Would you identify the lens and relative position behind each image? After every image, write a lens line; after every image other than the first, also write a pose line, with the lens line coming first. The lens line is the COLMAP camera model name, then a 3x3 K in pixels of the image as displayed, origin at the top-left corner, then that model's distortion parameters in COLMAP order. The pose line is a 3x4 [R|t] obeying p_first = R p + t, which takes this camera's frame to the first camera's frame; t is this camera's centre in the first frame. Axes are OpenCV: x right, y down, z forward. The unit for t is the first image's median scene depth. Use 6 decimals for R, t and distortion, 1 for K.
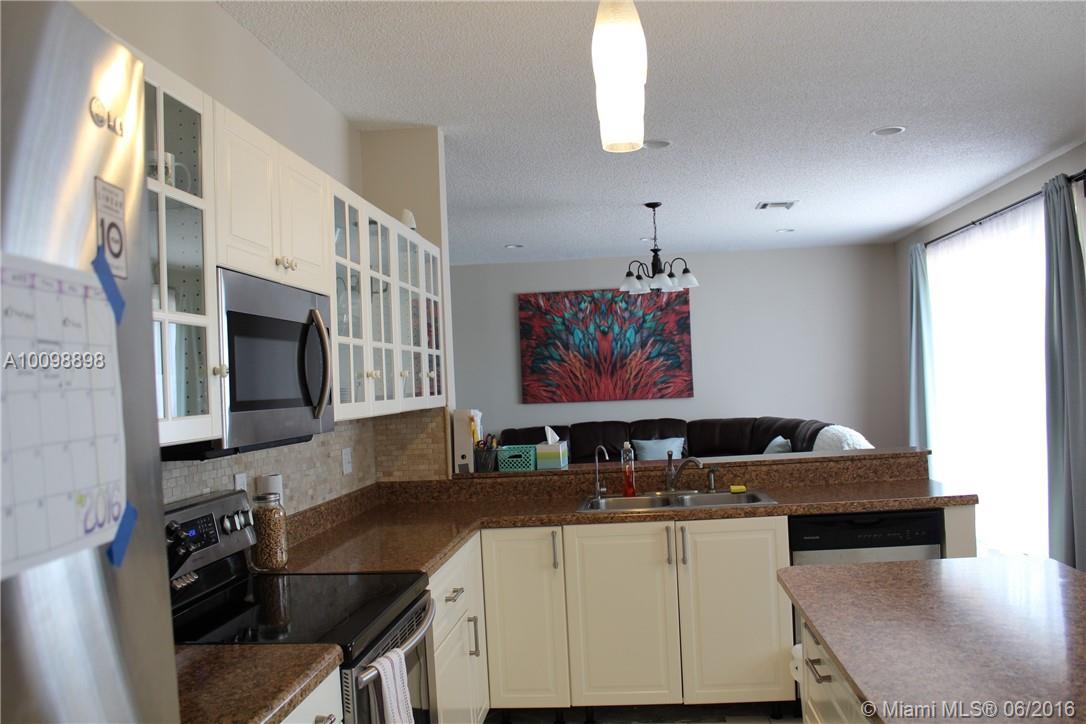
lens RADIAL K [[908.3, 0, 532.8], [0, 908.3, 364.6], [0, 0, 1]] dist [-0.142565, 0.115753]
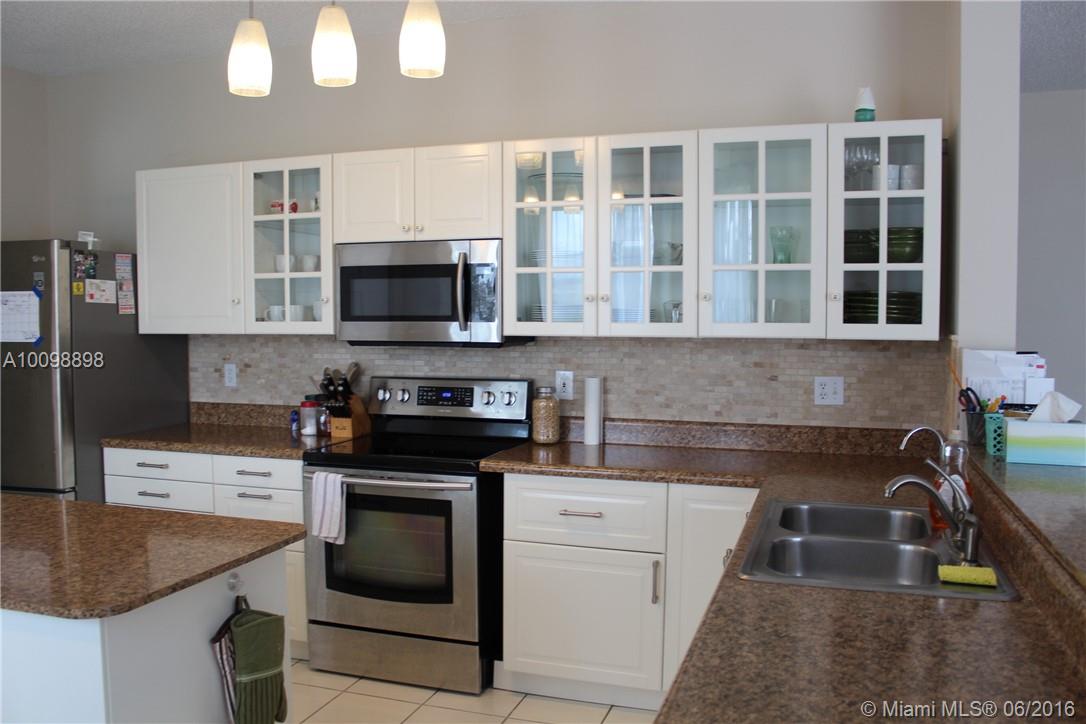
lens RADIAL K [[908.3, 0, 538.4], [0, 908.3, 365.1], [0, 0, 1]] dist [-0.142565, 0.115753]
pose [[-0.234761, 0.114725, -0.965259, 1.151542], [0.034405, 0.993369, 0.109699, -0.040017], [0.971444, -0.007456, -0.237151, 1.540146]]
